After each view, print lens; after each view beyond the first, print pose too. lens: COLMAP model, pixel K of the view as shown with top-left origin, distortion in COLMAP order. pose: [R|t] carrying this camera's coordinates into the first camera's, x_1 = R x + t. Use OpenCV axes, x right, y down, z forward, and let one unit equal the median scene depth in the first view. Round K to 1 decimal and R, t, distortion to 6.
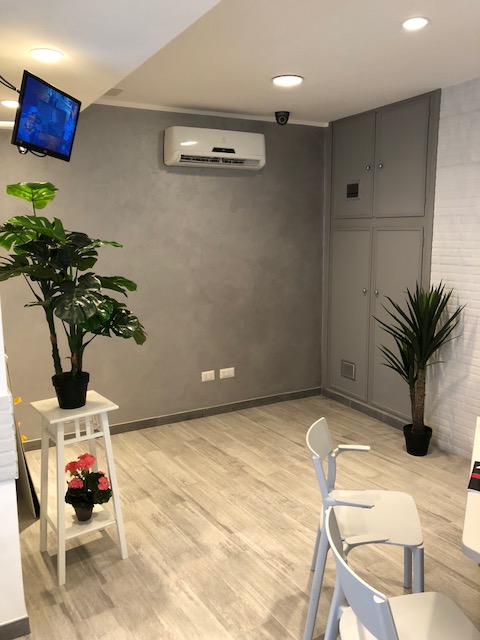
lens RADIAL K [[535.7, 0, 235.6], [0, 535.7, 314.7], [0, 0, 1]] dist [0.041349, -0.043716]
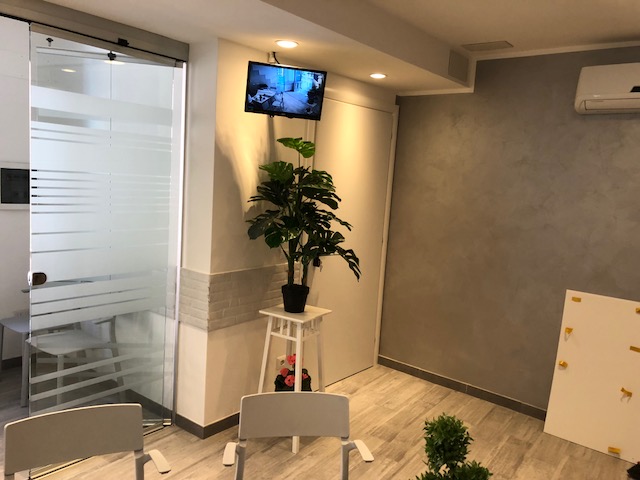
lens RADIAL K [[535.7, 0, 324.4], [0, 535.7, 243.1], [0, 0, 1]] dist [0.041349, -0.043716]
pose [[0.348003, 0.157492, -0.924170, 0.558323], [-0.221054, 0.971777, 0.082365, -0.066780], [0.911059, 0.175629, 0.372996, 0.371178]]
